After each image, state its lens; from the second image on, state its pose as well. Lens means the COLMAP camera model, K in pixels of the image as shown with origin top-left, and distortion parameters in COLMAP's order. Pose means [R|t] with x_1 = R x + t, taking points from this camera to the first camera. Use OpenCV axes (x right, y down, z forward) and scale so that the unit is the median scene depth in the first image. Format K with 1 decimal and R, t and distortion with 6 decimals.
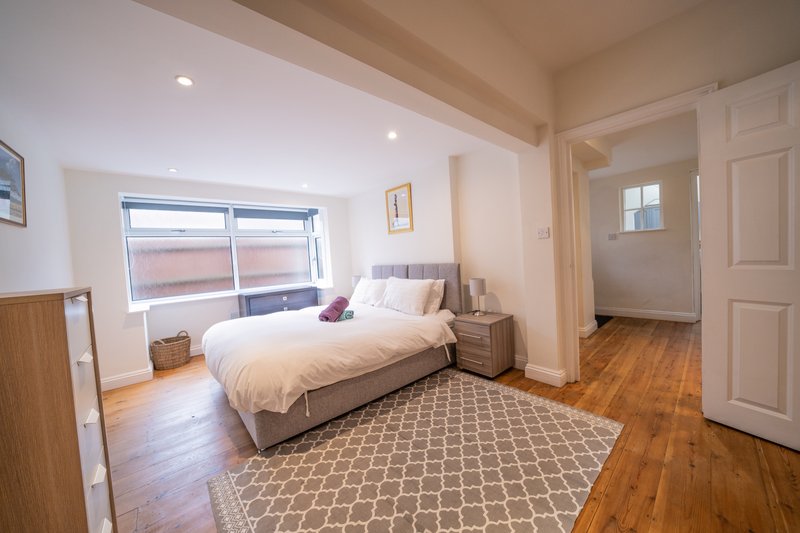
lens RADIAL K [[282.0, 0, 397.5], [0, 282.0, 265.1], [0, 0, 1]] dist [-0.011692, -0.000092]
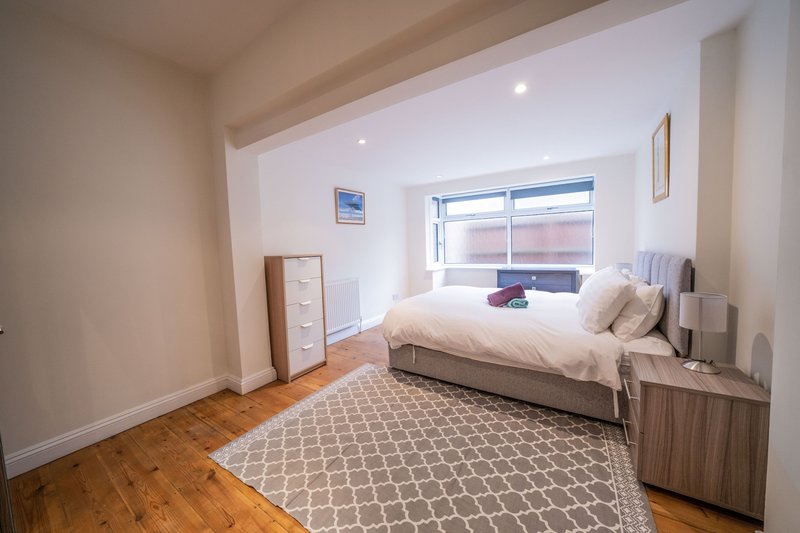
lens RADIAL K [[282.0, 0, 397.7], [0, 282.0, 266.6], [0, 0, 1]] dist [-0.011692, -0.000092]
pose [[0.278088, 0.119691, -0.953069, 0.679509], [-0.013755, 0.992601, 0.120642, -0.057565], [0.960457, -0.020440, 0.277677, 0.439058]]
